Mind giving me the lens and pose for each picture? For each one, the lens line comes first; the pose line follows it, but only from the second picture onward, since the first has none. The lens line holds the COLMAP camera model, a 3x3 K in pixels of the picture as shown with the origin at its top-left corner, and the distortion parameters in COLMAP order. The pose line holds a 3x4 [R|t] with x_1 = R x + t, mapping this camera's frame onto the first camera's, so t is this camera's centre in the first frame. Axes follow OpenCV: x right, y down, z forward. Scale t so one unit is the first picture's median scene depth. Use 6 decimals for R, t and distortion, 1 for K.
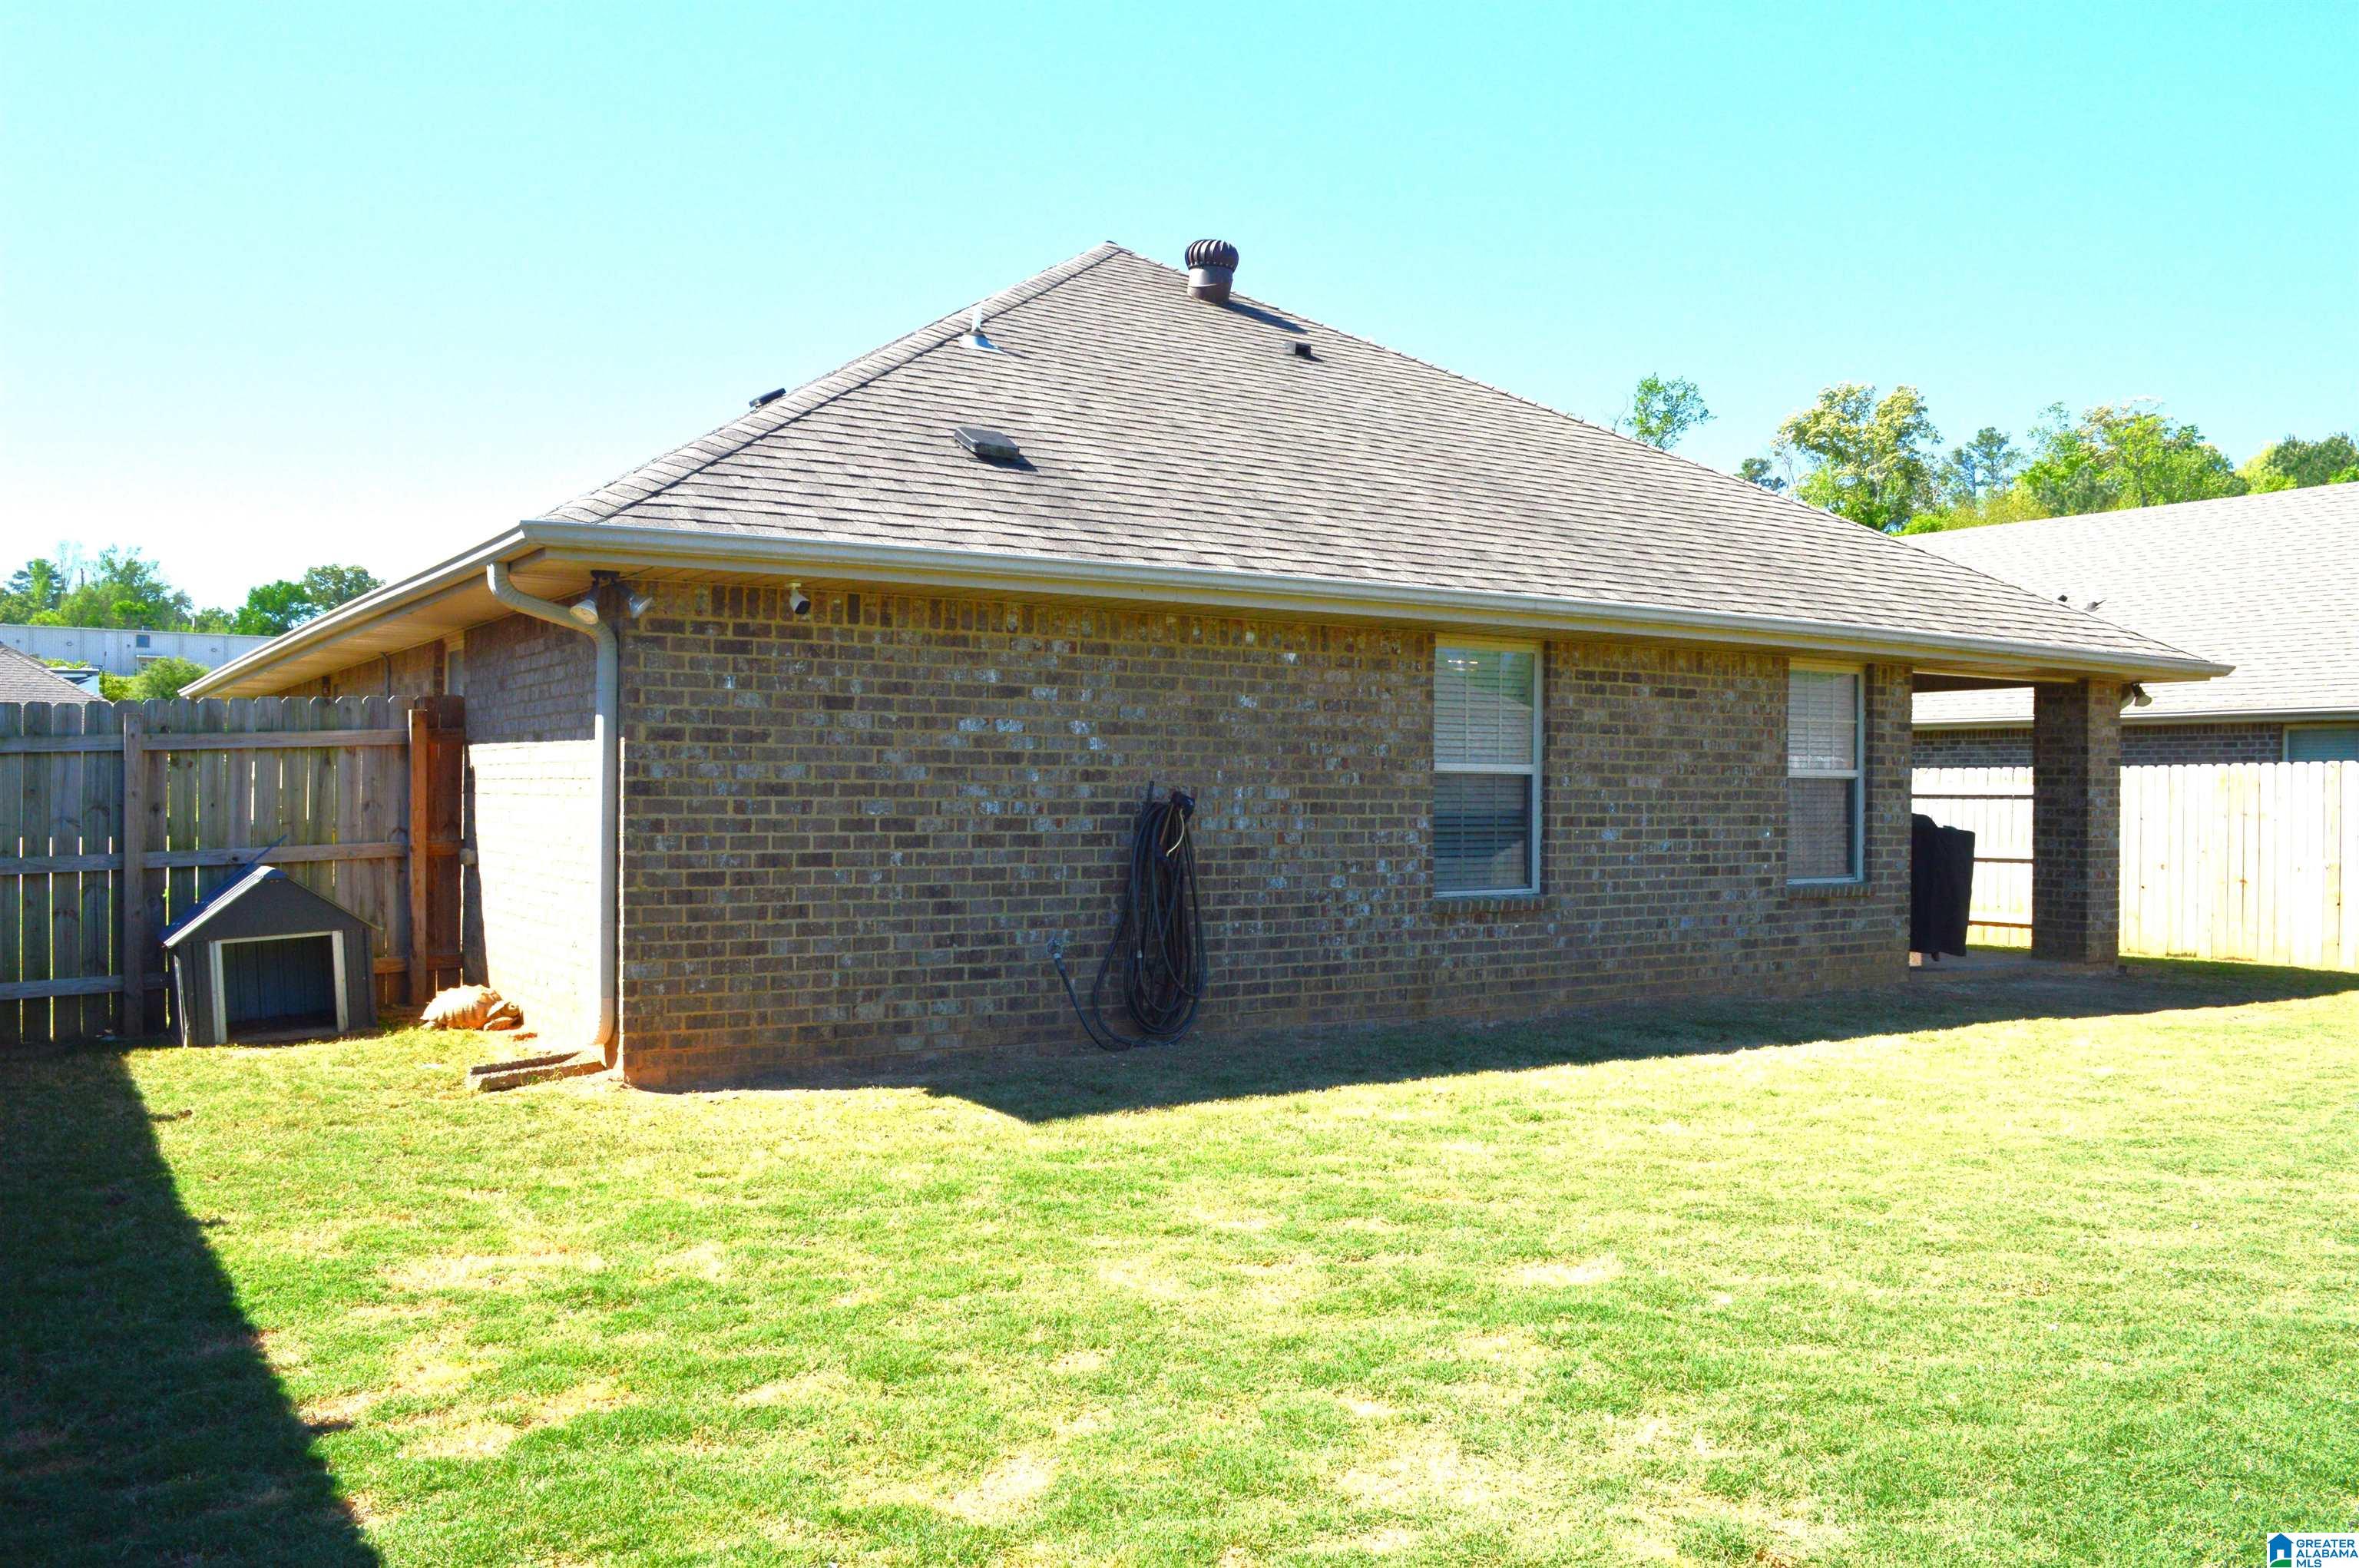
lens RADIAL K [[1877.8, 0, 1179.5], [0, 1877.8, 784.0], [0, 0, 1]] dist [-0.082929, 0.008268]
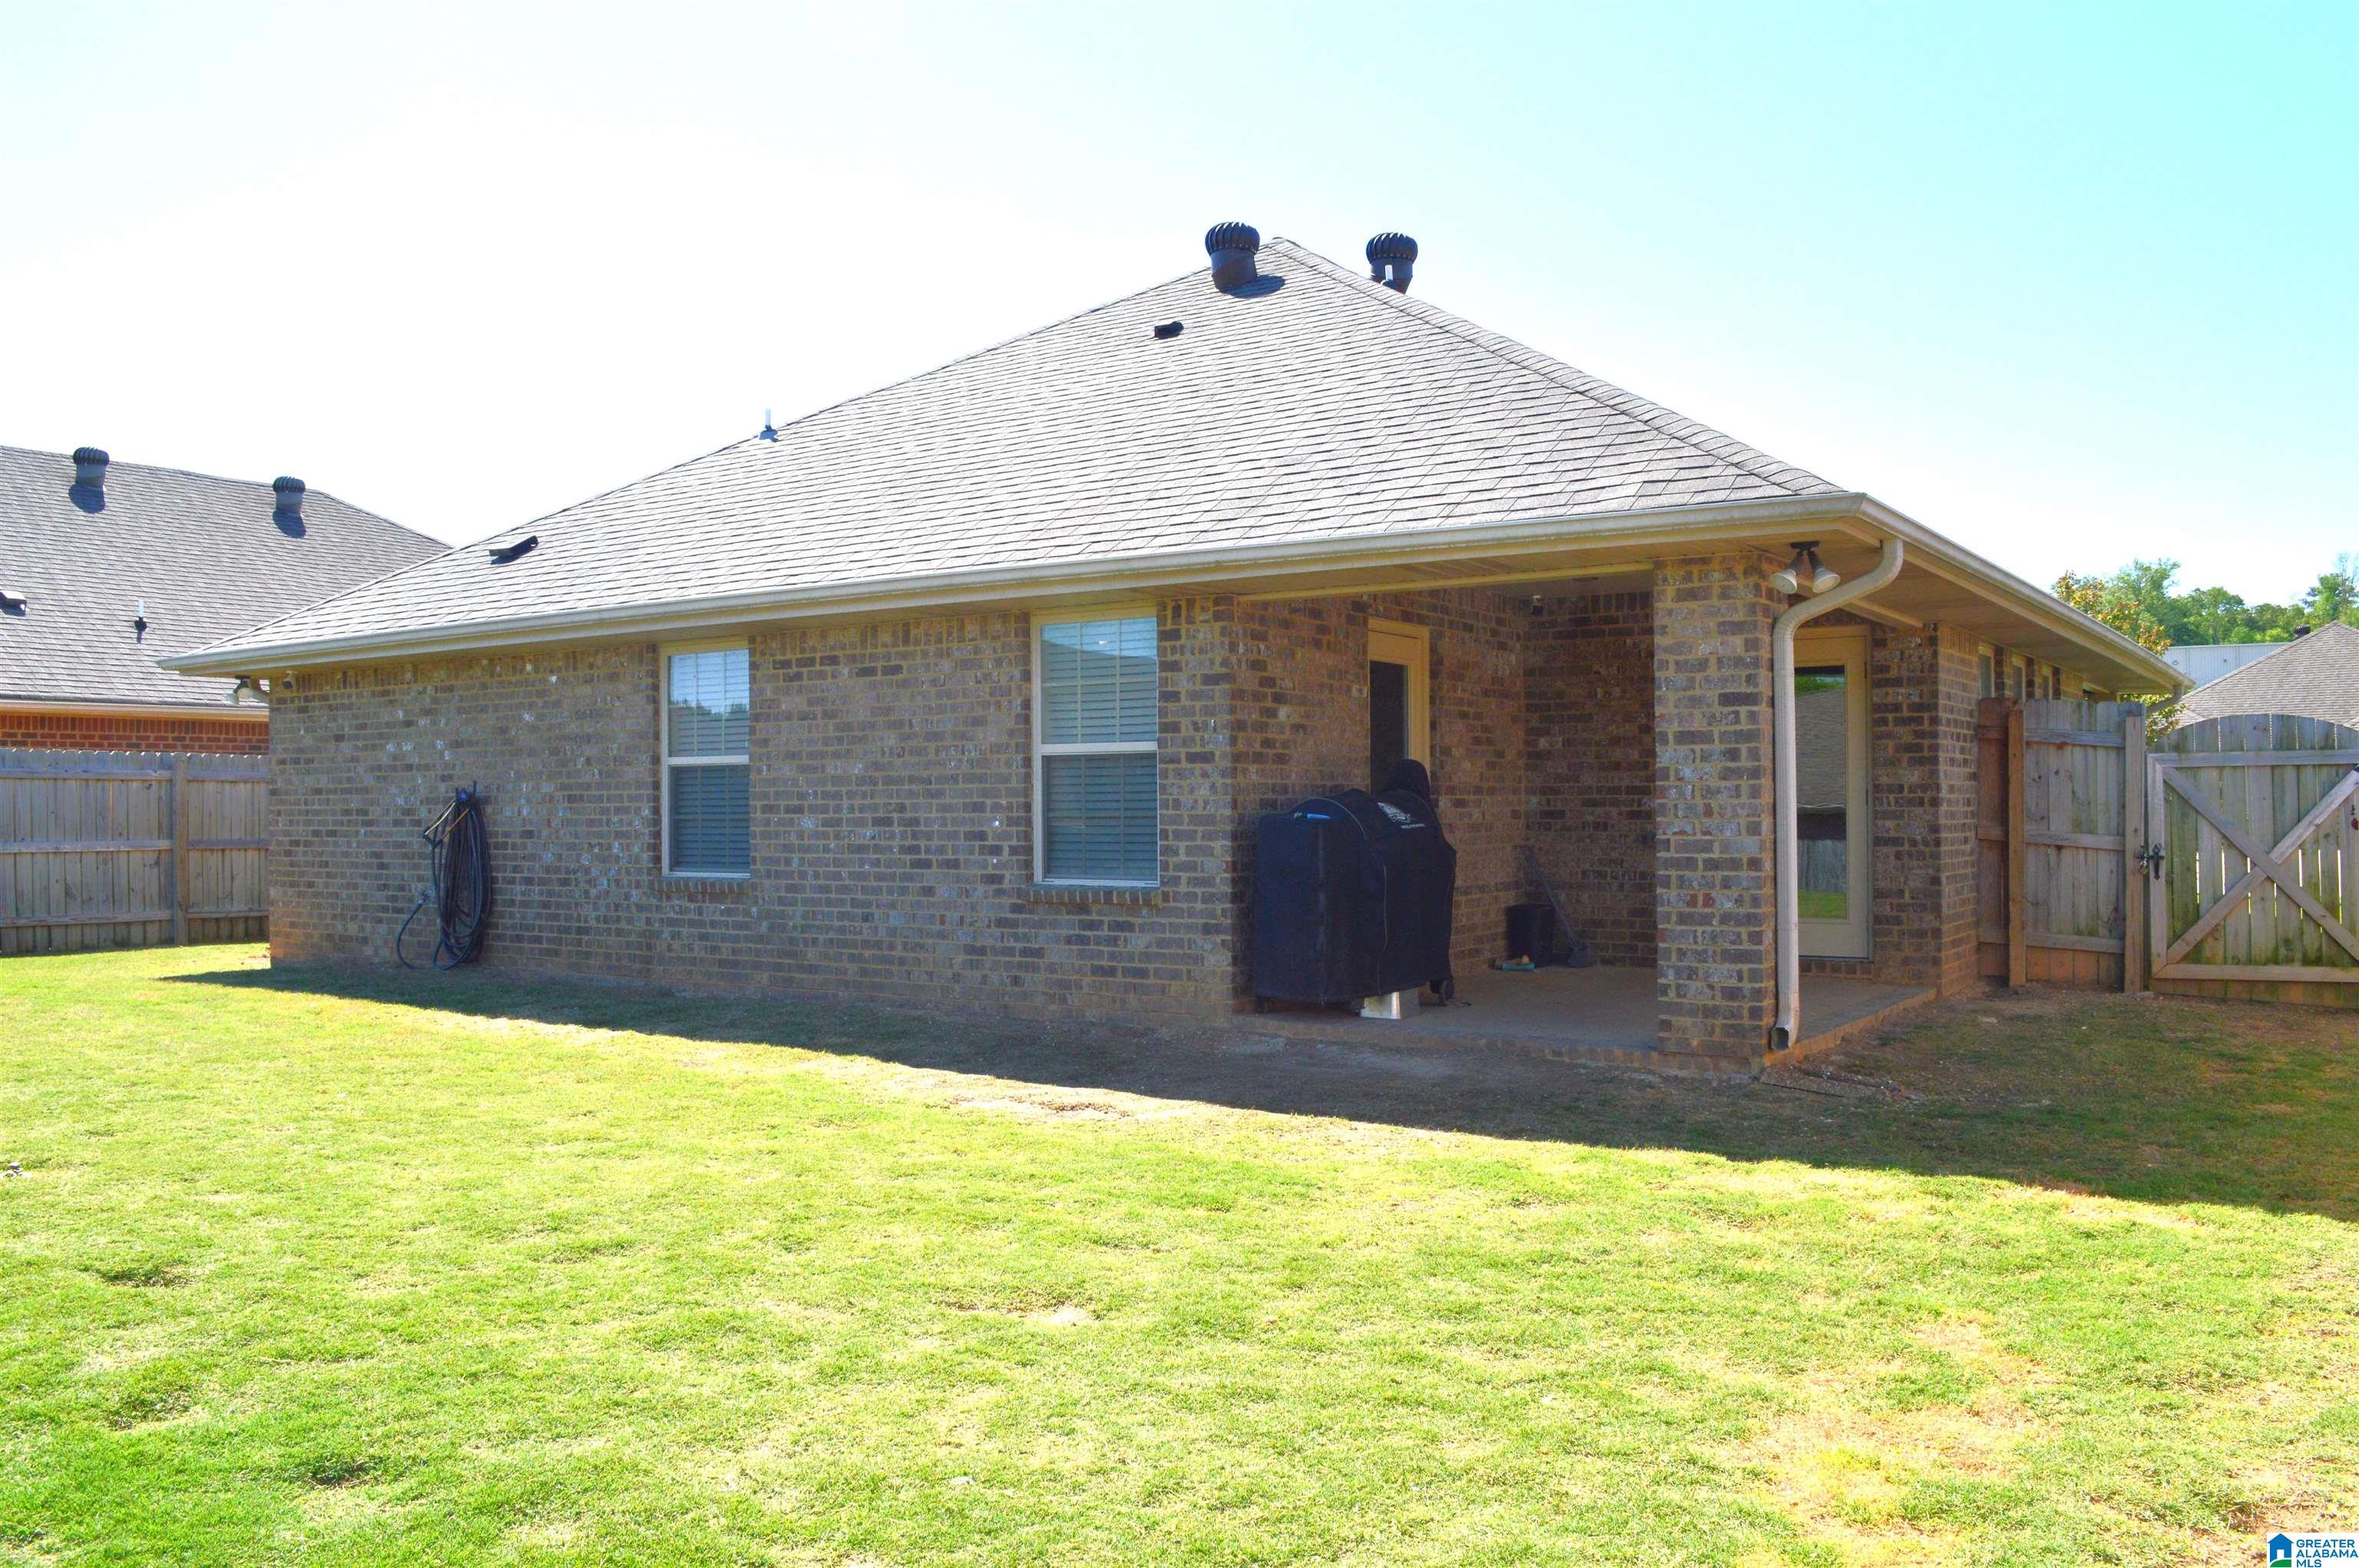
lens RADIAL K [[1877.8, 0, 1179.5], [0, 1877.8, 784.0], [0, 0, 1]] dist [-0.082929, 0.008268]
pose [[0.395648, -0.022225, -0.918133, 1.222933], [0.012781, 0.999744, -0.018693, 0.028058], [0.918313, -0.004339, 0.395831, 0.793707]]
